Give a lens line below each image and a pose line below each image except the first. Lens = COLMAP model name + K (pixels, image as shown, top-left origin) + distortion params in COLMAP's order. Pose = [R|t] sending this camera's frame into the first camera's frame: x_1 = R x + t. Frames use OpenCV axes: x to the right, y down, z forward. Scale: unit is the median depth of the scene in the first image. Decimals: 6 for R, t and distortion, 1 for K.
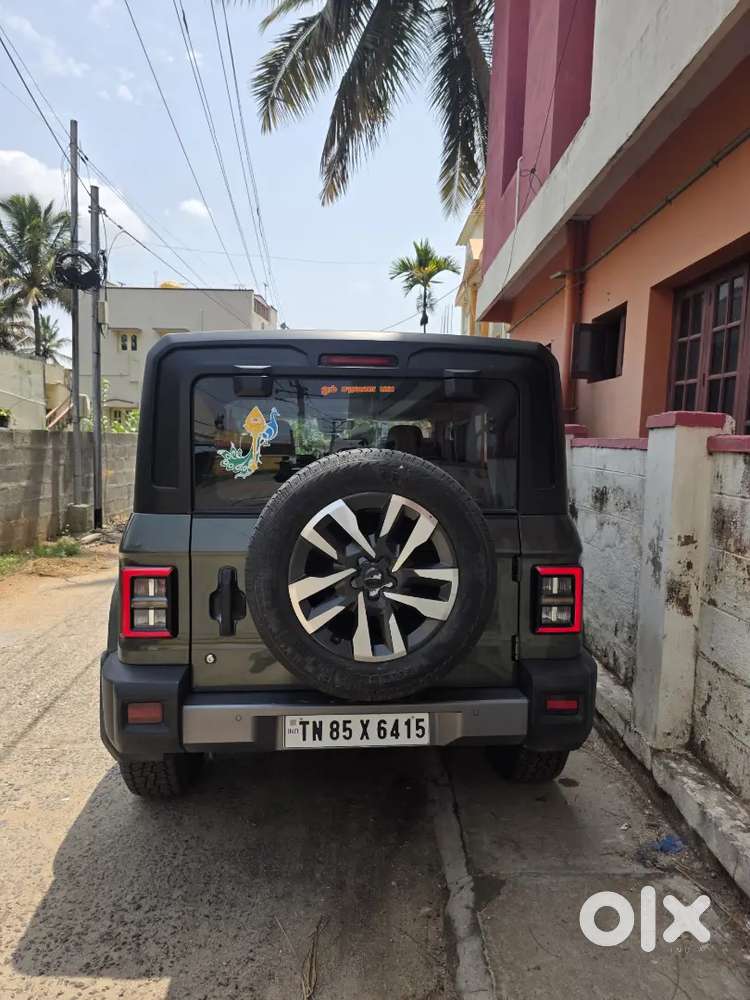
lens RADIAL K [[690.8, 0, 375.0], [0, 690.8, 500.0], [0, 0, 1]] dist [-0.000783, -0.005565]
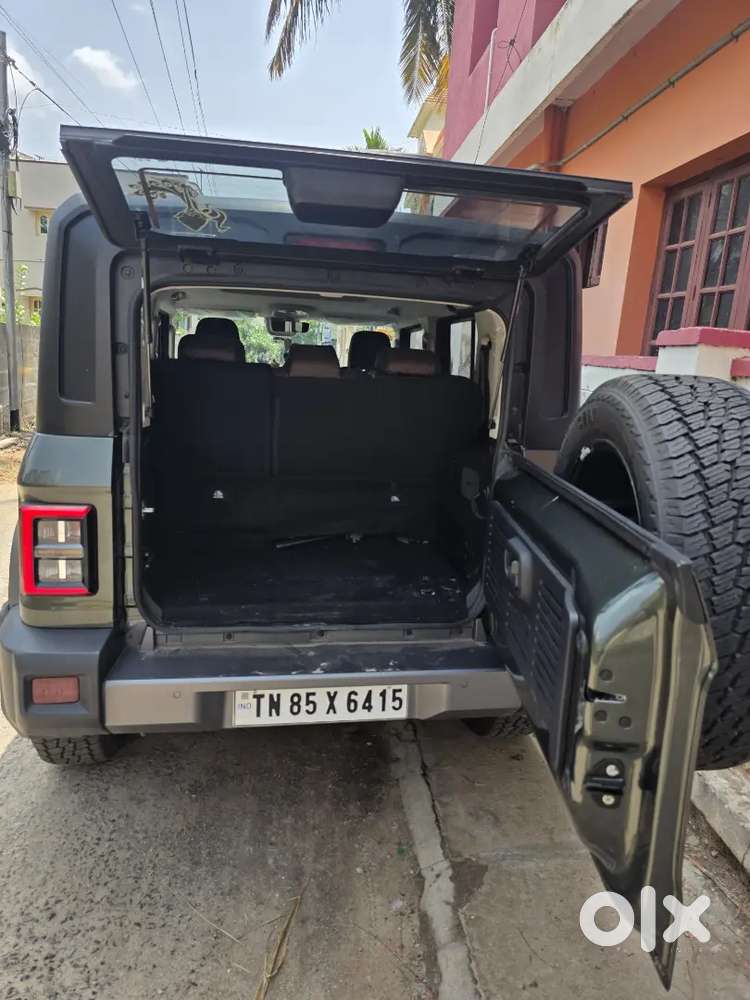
lens RADIAL K [[677.9, 0, 369.4], [0, 677.9, 487.3], [0, 0, 1]] dist [0.027829, -0.030652]
pose [[0.995913, 0.021129, 0.087809, -0.046708], [-0.031469, 0.992504, 0.118094, -0.023047], [-0.084655, -0.120374, 0.989112, 0.216324]]
